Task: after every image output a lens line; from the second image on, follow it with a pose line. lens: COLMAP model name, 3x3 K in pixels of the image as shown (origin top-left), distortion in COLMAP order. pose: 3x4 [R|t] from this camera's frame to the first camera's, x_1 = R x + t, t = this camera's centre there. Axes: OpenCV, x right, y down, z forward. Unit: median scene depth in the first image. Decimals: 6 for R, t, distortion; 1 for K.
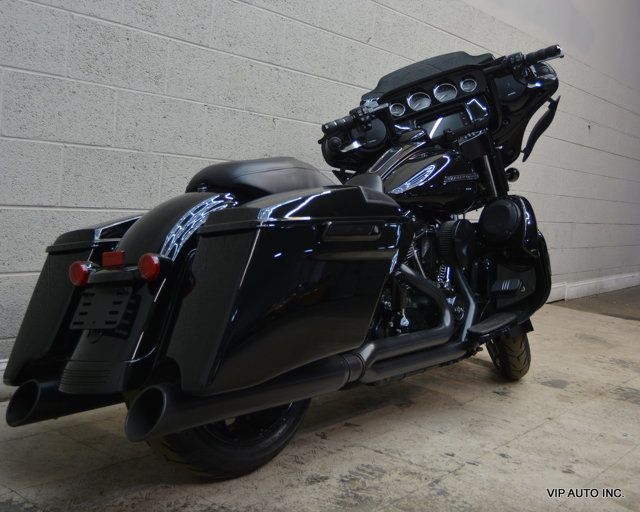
lens RADIAL K [[774.0, 0, 337.7], [0, 774.0, 235.8], [0, 0, 1]] dist [0.004111, 0.000000]
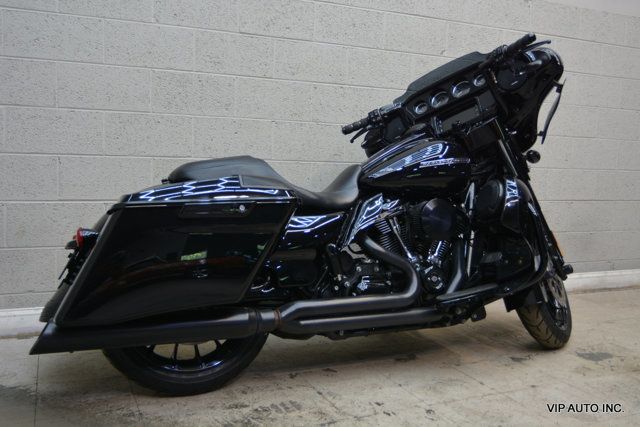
lens RADIAL K [[583.0, 0, 317.2], [0, 583.0, 210.8], [0, 0, 1]] dist [-0.019237, 0.000000]
pose [[0.868197, -0.023308, -0.495672, 0.474277], [0.014650, 0.999665, -0.021347, 0.012162], [0.496004, 0.011272, 0.868247, 0.189751]]
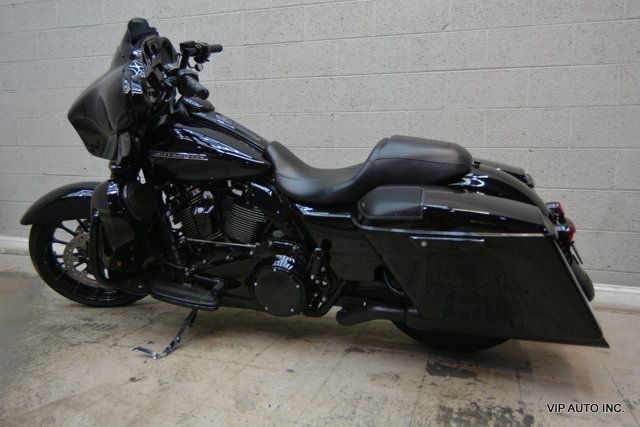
lens RADIAL K [[489.3, 0, 325.6], [0, 489.3, 209.4], [0, 0, 1]] dist [-0.012621, 0.010345]
pose [[0.322325, 0.001654, -0.946628, 0.993347], [-0.051958, 0.998522, -0.015947, 0.046068], [0.945202, 0.054325, 0.321934, 0.947387]]
